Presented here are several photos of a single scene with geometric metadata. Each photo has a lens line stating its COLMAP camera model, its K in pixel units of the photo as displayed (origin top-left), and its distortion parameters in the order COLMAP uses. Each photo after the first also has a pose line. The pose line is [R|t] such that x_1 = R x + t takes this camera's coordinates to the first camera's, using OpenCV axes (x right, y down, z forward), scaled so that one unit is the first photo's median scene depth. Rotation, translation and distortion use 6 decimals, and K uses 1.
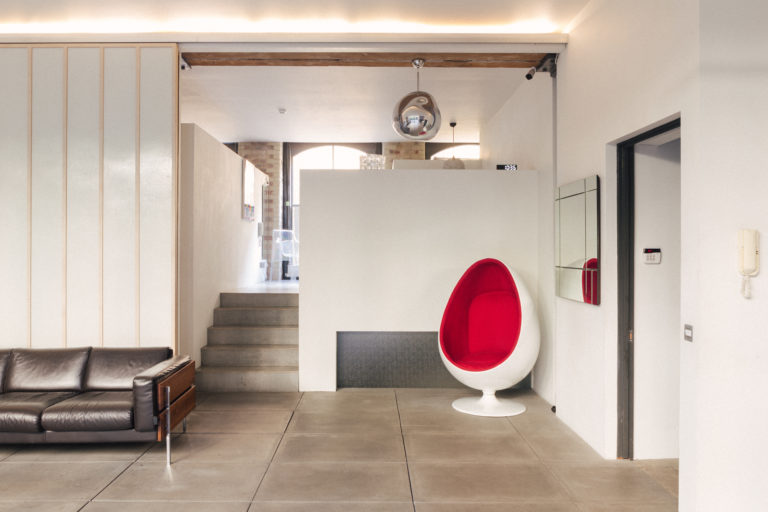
lens RADIAL K [[547.4, 0, 384.0], [0, 547.4, 256.0], [0, 0, 1]] dist [-0.006581, 0.001180]
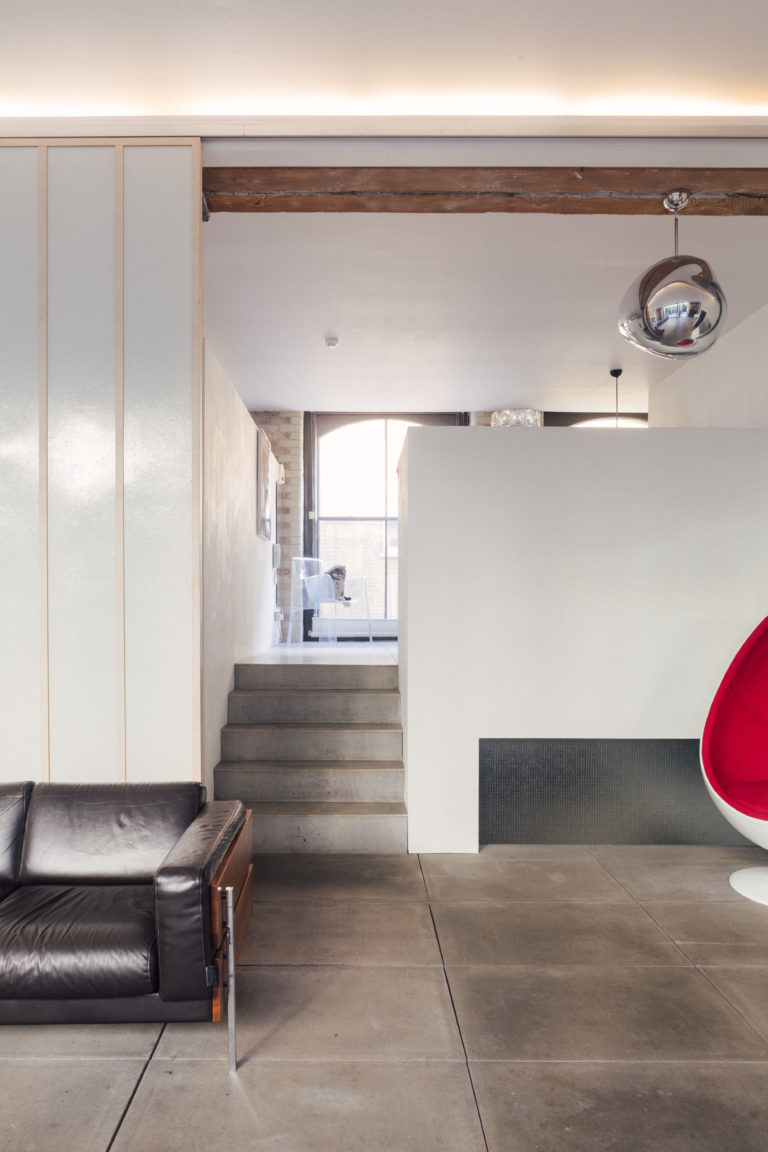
lens RADIAL K [[782.2, 0, 381.8], [0, 782.2, 622.4], [0, 0, 1]] dist [-0.009115, 0.001369]
pose [[0.999998, 0.000444, -0.002131, -0.206588], [-0.000411, 0.999876, 0.015727, 0.017873], [0.002138, -0.015726, 0.999874, 0.297714]]
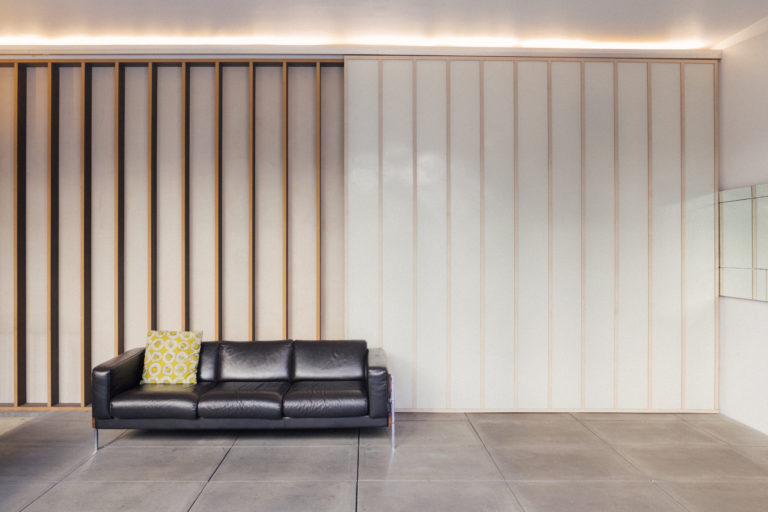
lens RADIAL K [[516.4, 0, 384.8], [0, 516.4, 267.2], [0, 0, 1]] dist [-0.012182, -0.000715]
pose [[0.999978, 0.002893, 0.005942, -0.312327], [-0.003006, 0.999815, 0.019024, 0.002820], [-0.005886, -0.019041, 0.999801, -0.010444]]
